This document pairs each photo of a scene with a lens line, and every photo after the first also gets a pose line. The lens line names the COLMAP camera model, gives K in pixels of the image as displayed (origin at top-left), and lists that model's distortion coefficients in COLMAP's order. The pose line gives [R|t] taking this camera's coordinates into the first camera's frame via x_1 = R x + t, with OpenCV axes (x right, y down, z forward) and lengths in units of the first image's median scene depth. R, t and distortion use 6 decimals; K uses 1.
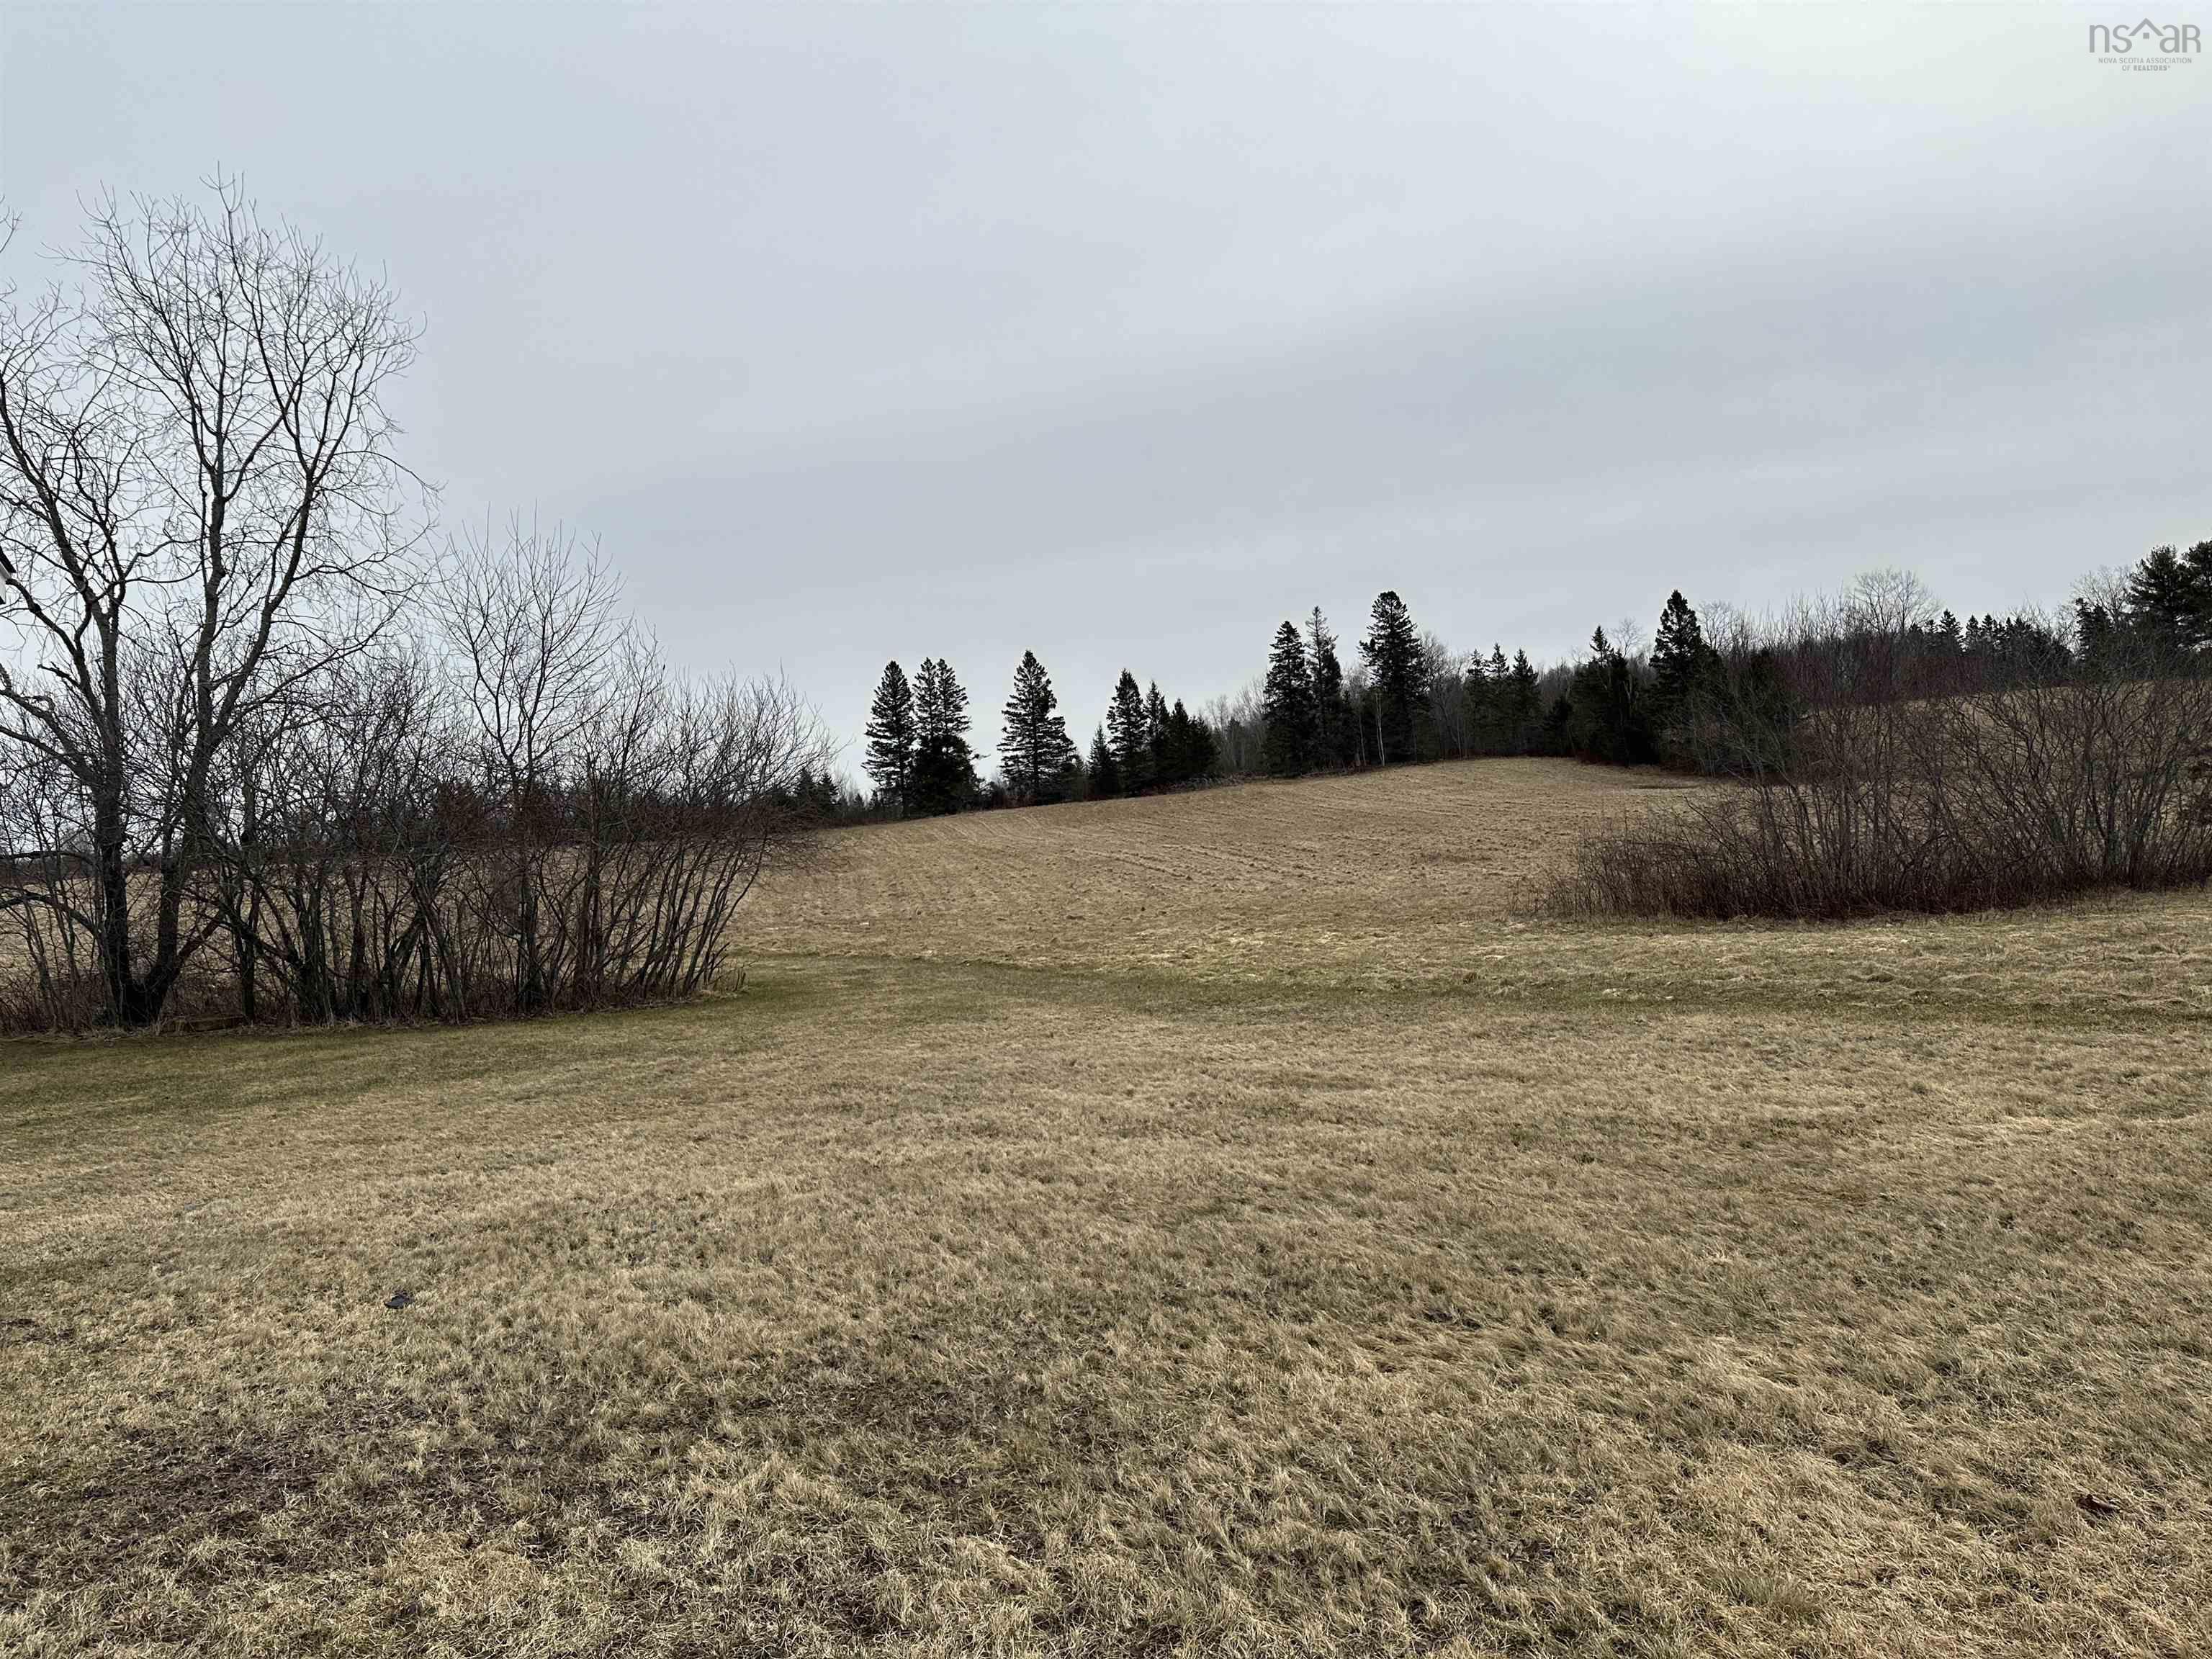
lens RADIAL K [[1558.6, 0, 1106.0], [0, 1558.6, 829.5], [0, 0, 1]] dist [0.122532, -0.167405]
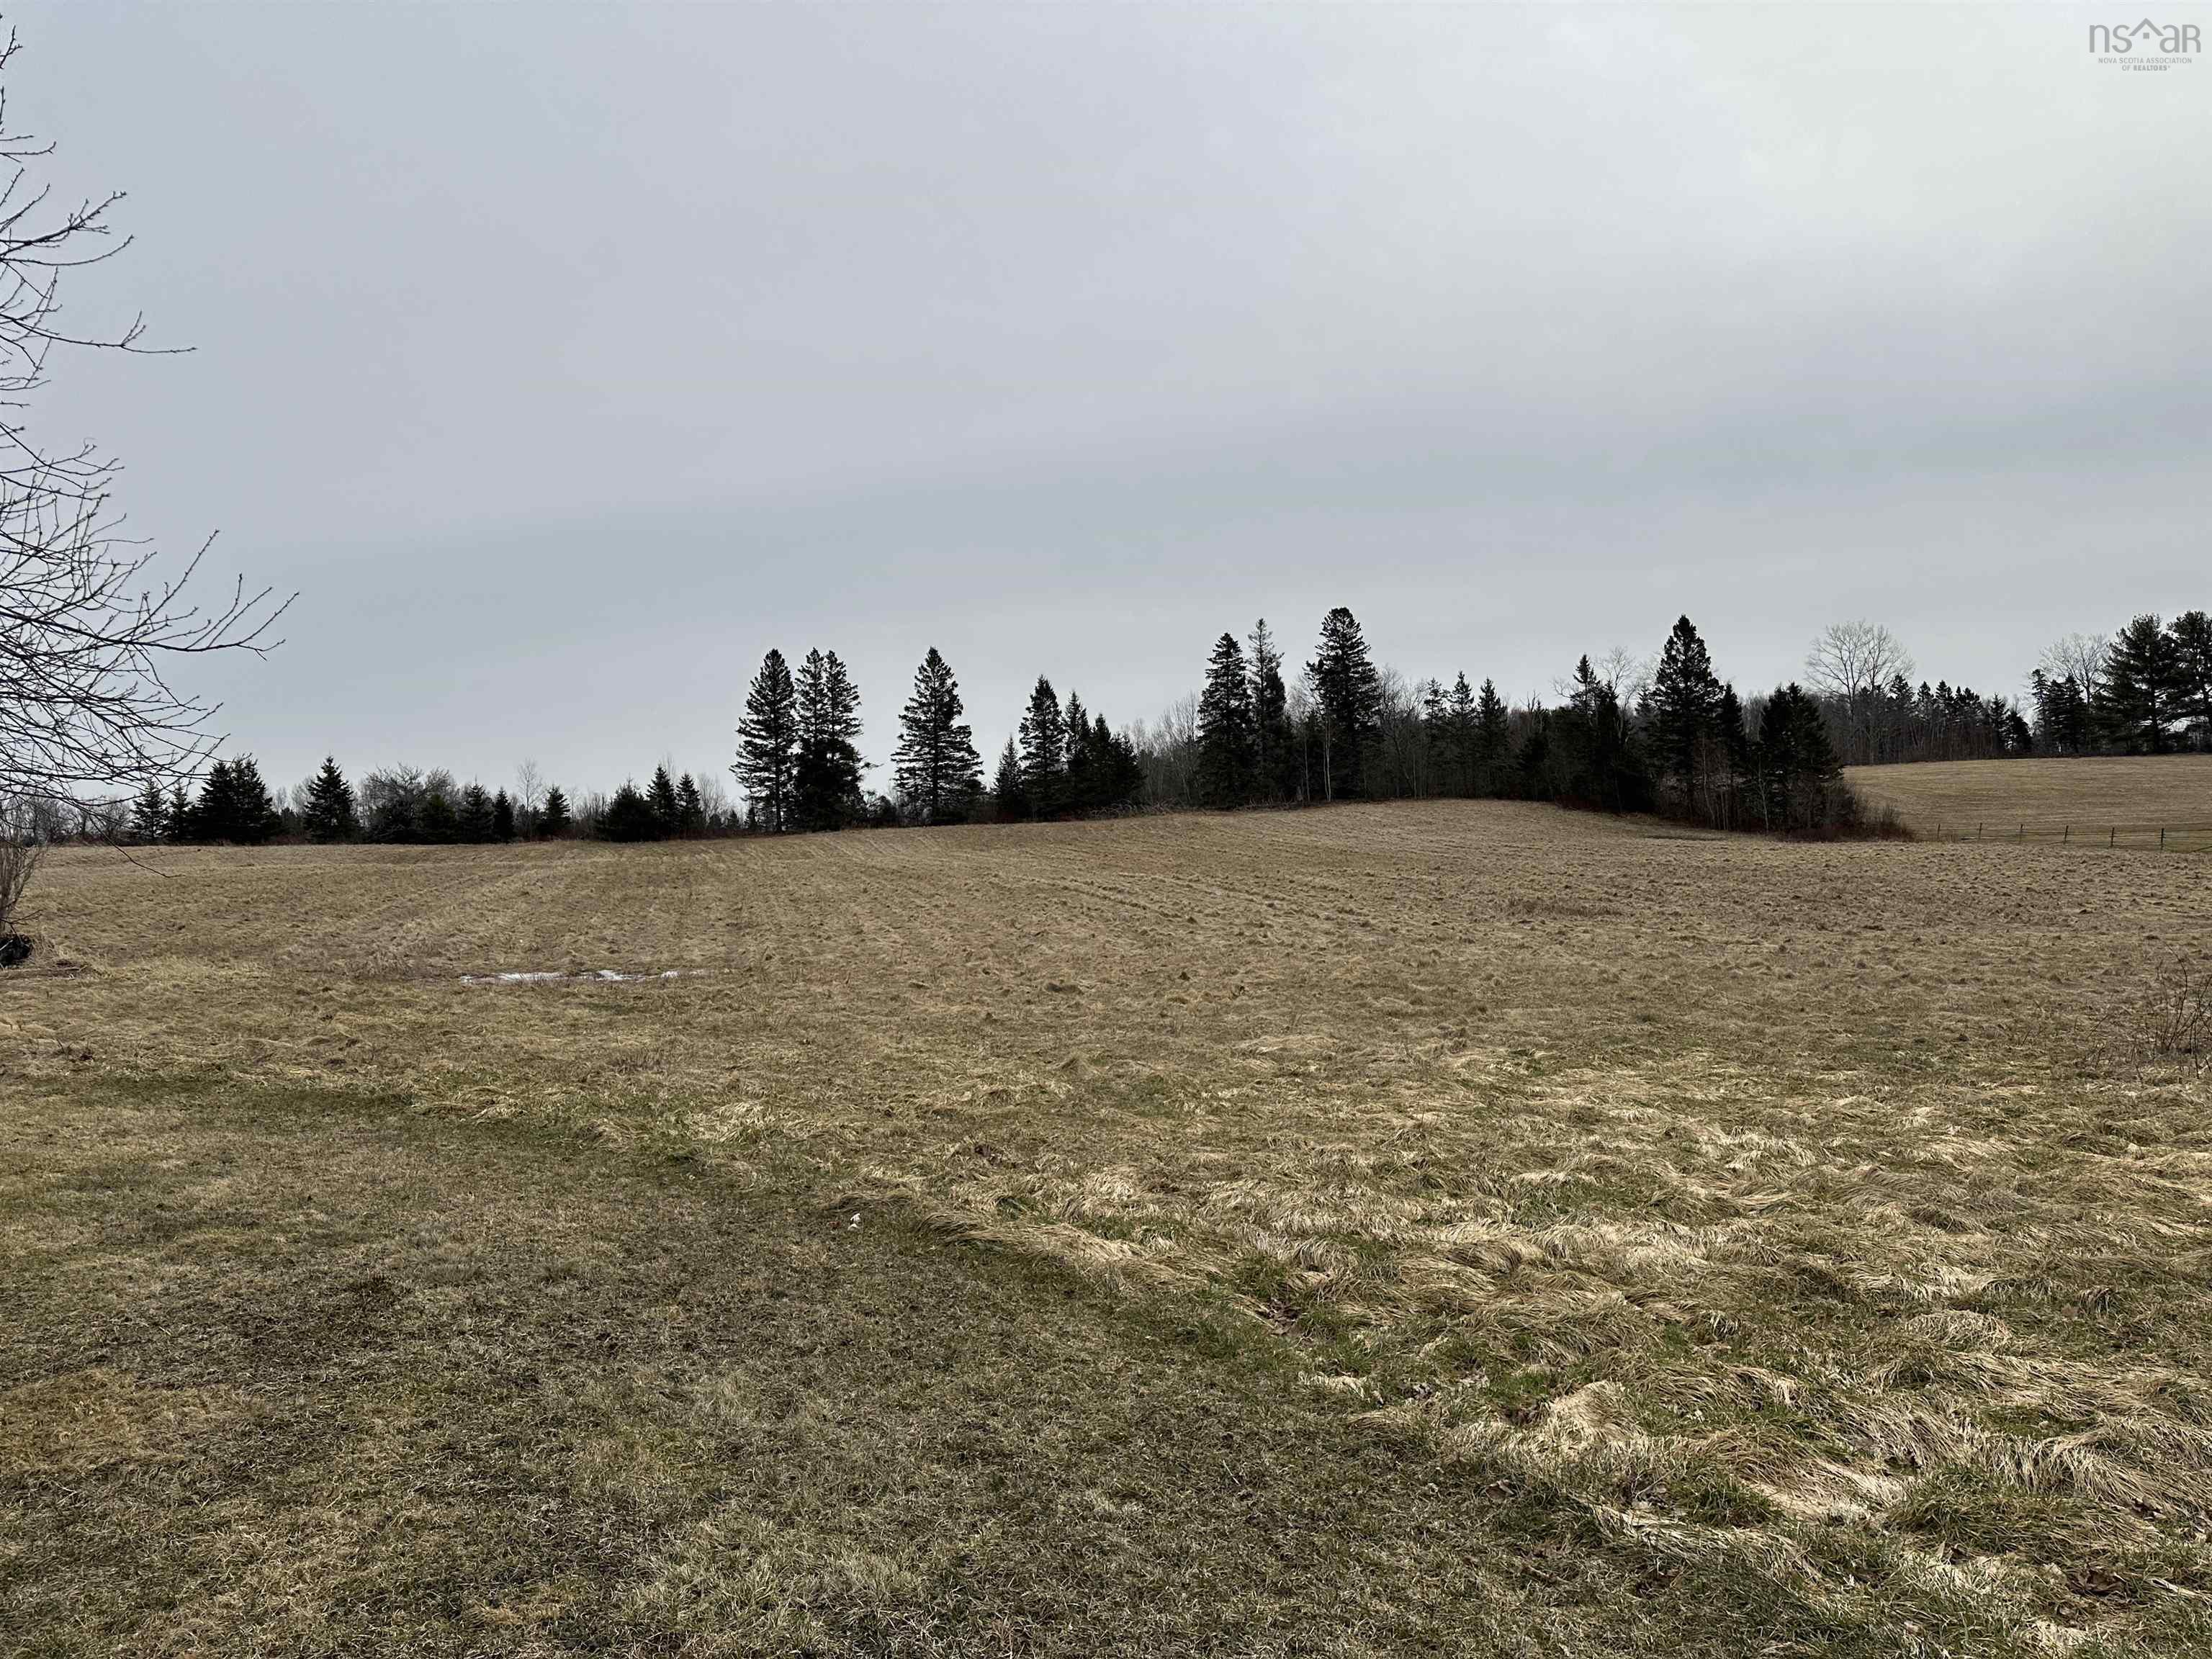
lens RADIAL K [[1558.6, 0, 1106.0], [0, 1558.6, 829.5], [0, 0, 1]] dist [0.122532, -0.167405]
pose [[0.996003, 0.051641, 0.072878, -0.012008], [-0.049869, 0.998419, -0.025934, 0.004317], [-0.074102, 0.022196, 0.997004, 0.126453]]
